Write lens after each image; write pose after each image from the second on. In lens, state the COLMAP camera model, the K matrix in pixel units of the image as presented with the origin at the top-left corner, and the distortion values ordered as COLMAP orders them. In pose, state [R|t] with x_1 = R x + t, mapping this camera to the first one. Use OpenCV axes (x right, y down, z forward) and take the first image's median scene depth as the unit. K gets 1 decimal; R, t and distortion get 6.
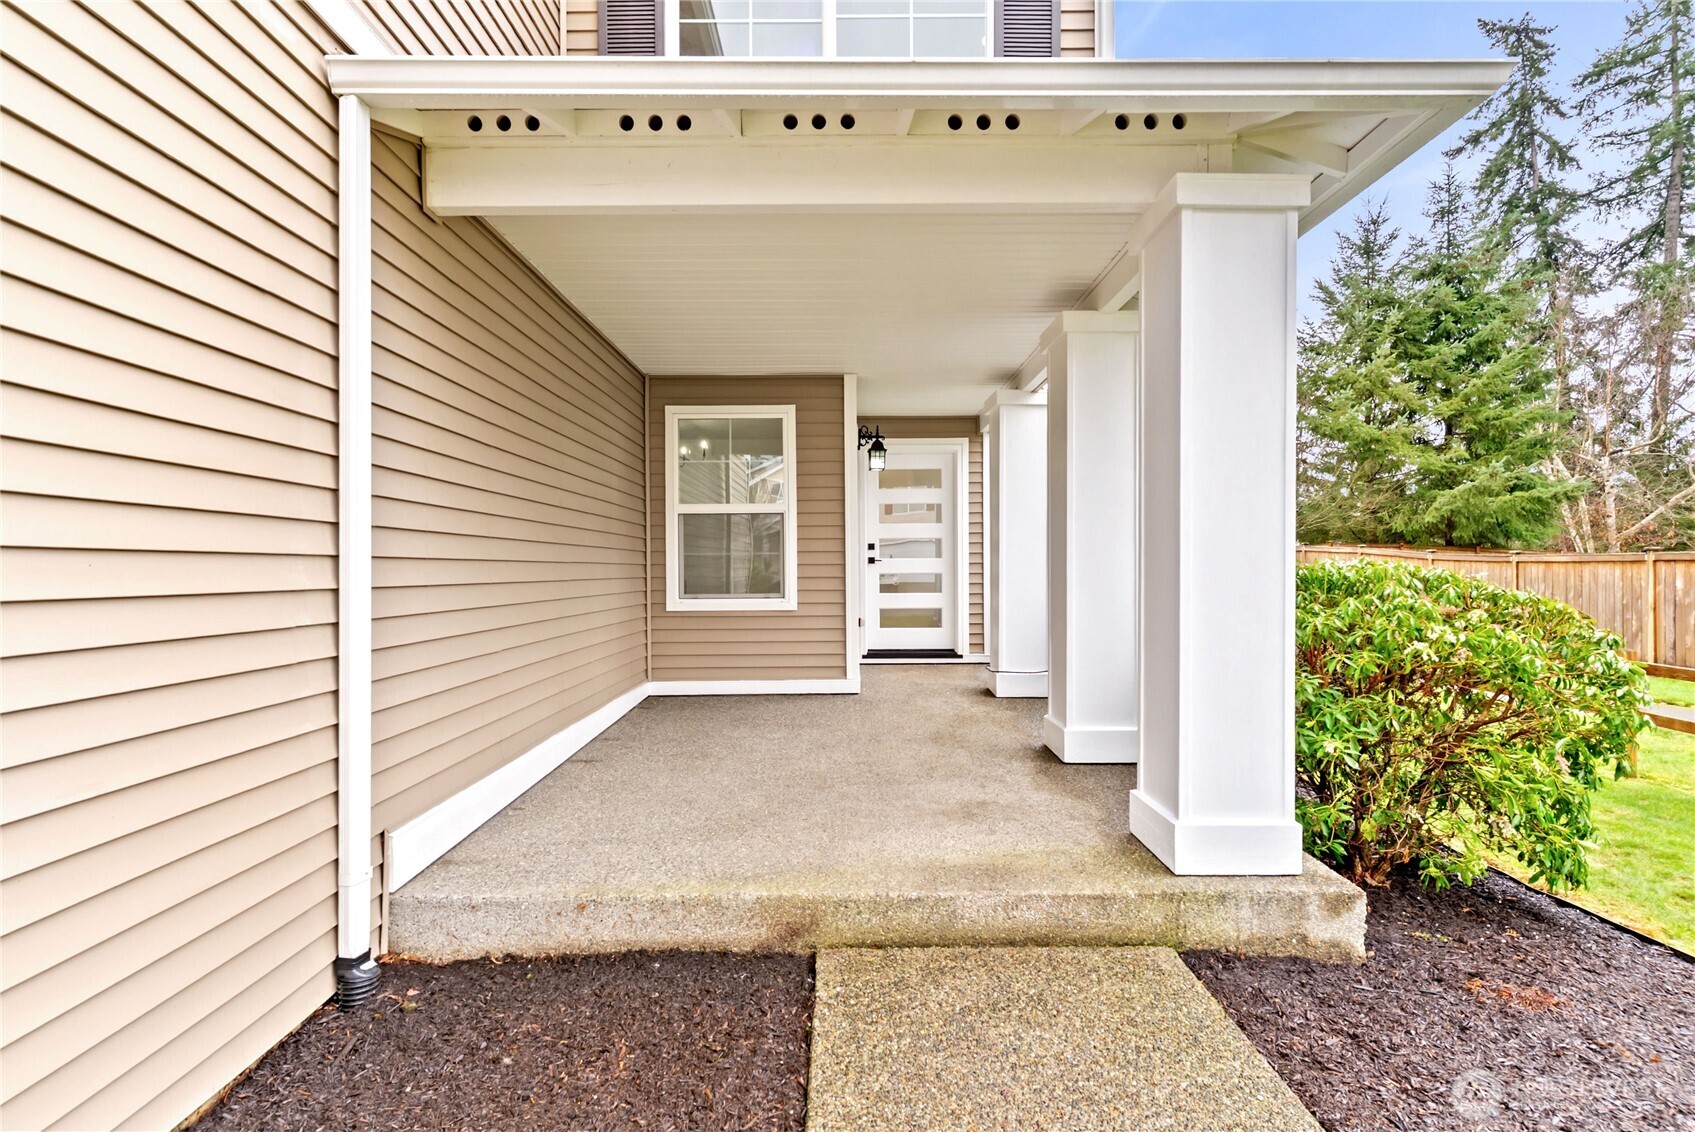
lens RADIAL K [[812.9, 0, 847.9], [0, 812.9, 562.5], [0, 0, 1]] dist [-0.004544, 0.000191]
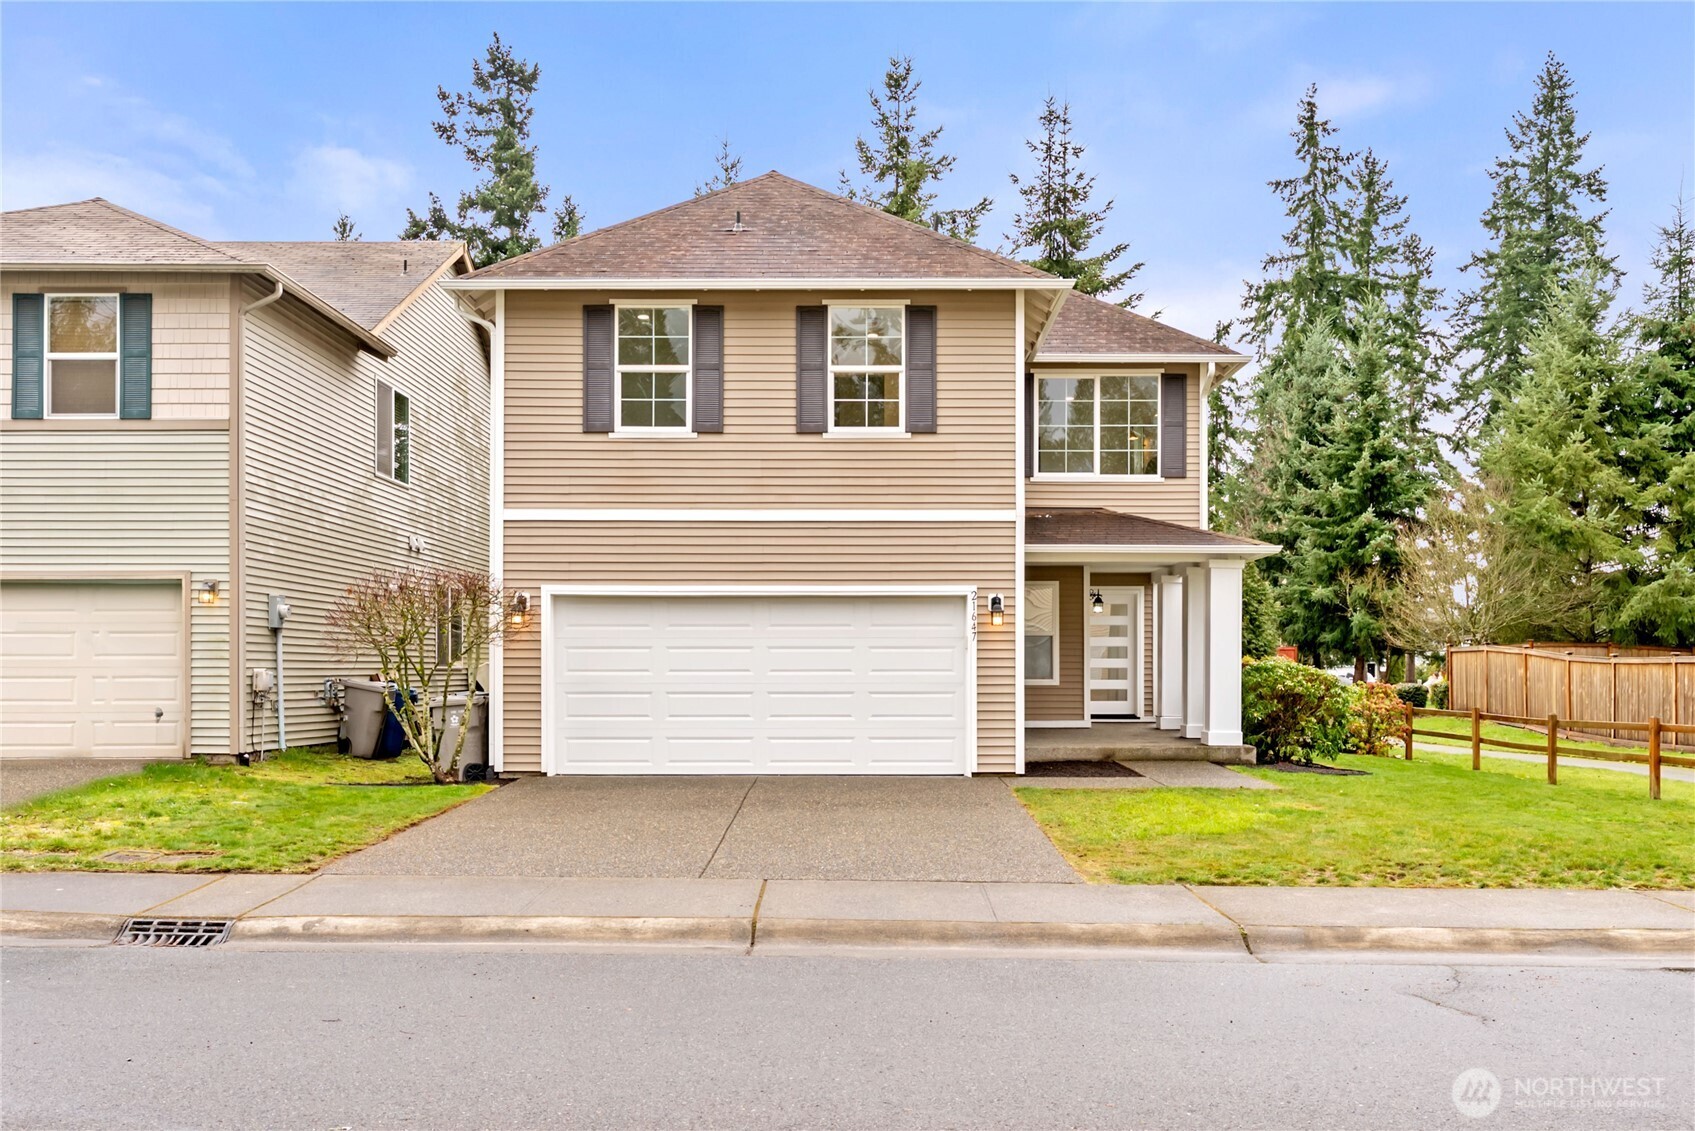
lens RADIAL K [[1632.0, 0, 841.6], [0, 1632.0, 667.8], [0, 0, 1]] dist [-0.023025, 0.000000]
pose [[0.999921, 0.004287, -0.011794, -0.159175], [-0.004249, 0.999986, 0.003292, 0.001580], [0.011808, -0.003242, 0.999925, -0.866485]]
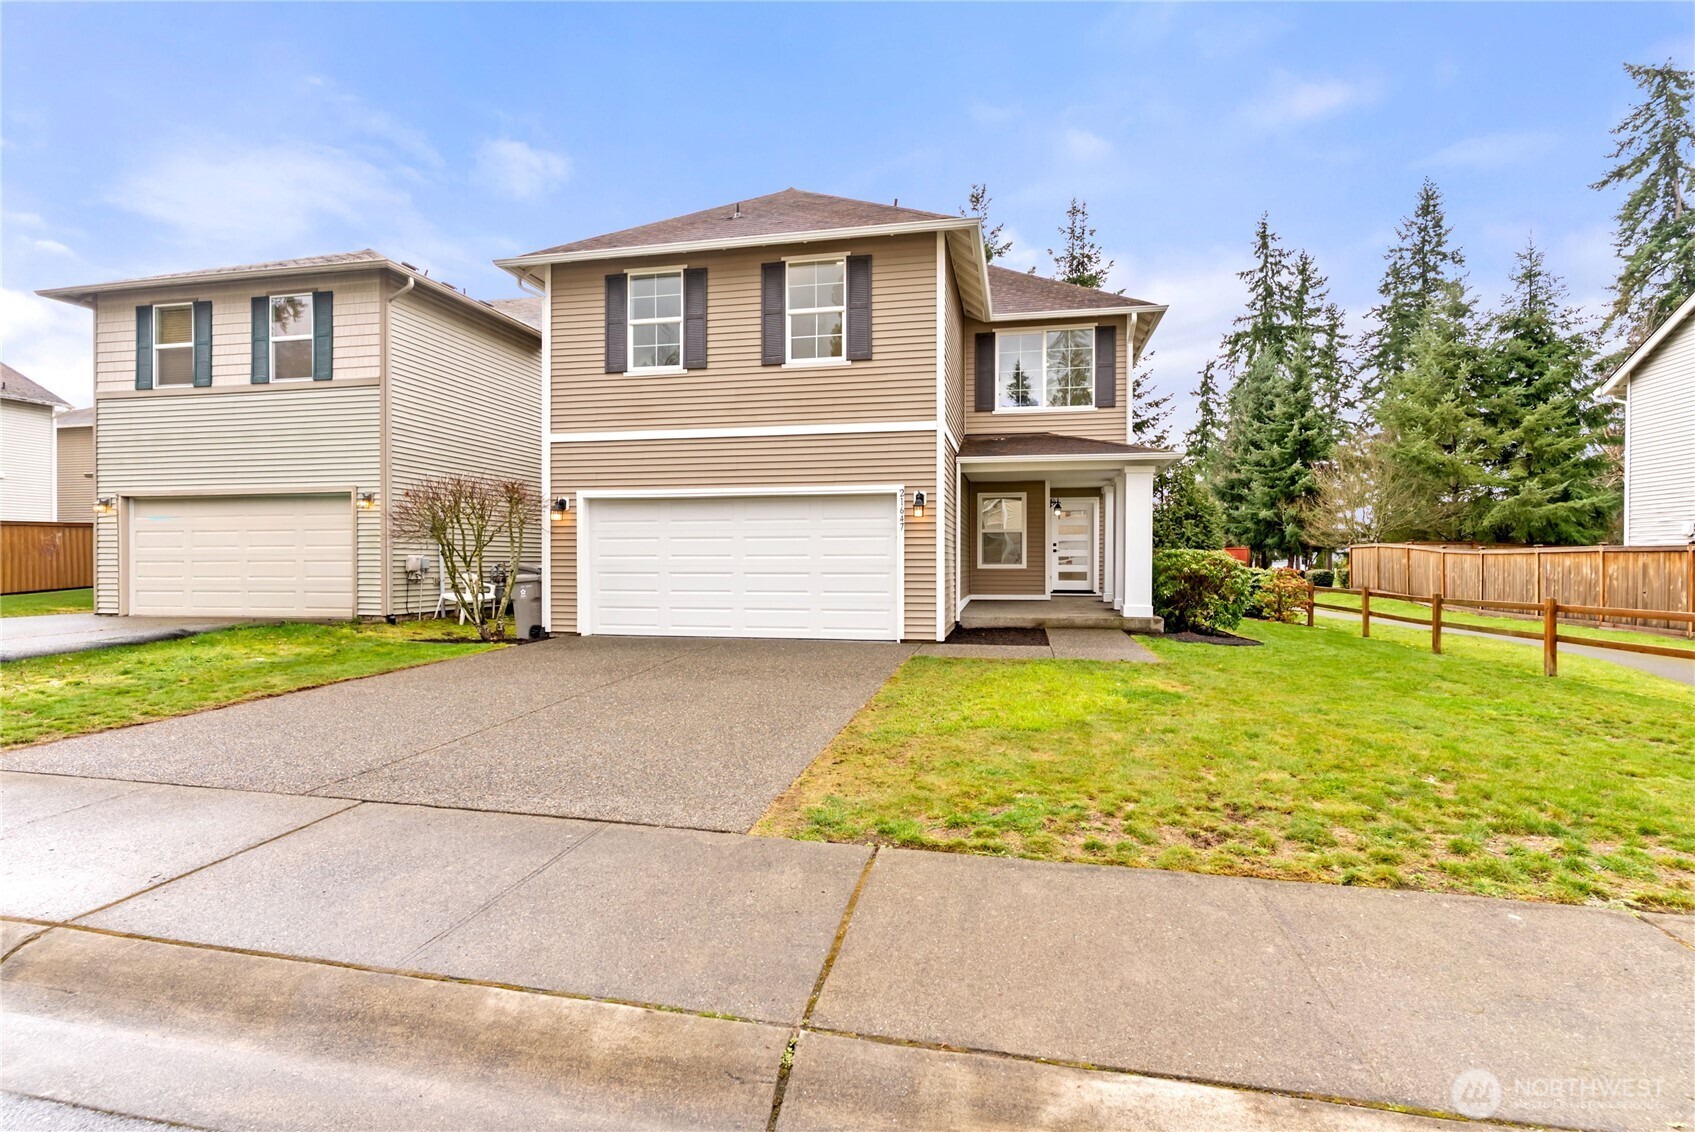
lens RADIAL K [[812.9, 0, 849.9], [0, 812.9, 570.0], [0, 0, 1]] dist [-0.004544, 0.000191]
pose [[0.977327, 0.005559, -0.211661, -0.018970], [-0.002946, 0.999916, 0.012660, 0.008879], [0.211714, -0.011749, 0.977261, -0.511250]]
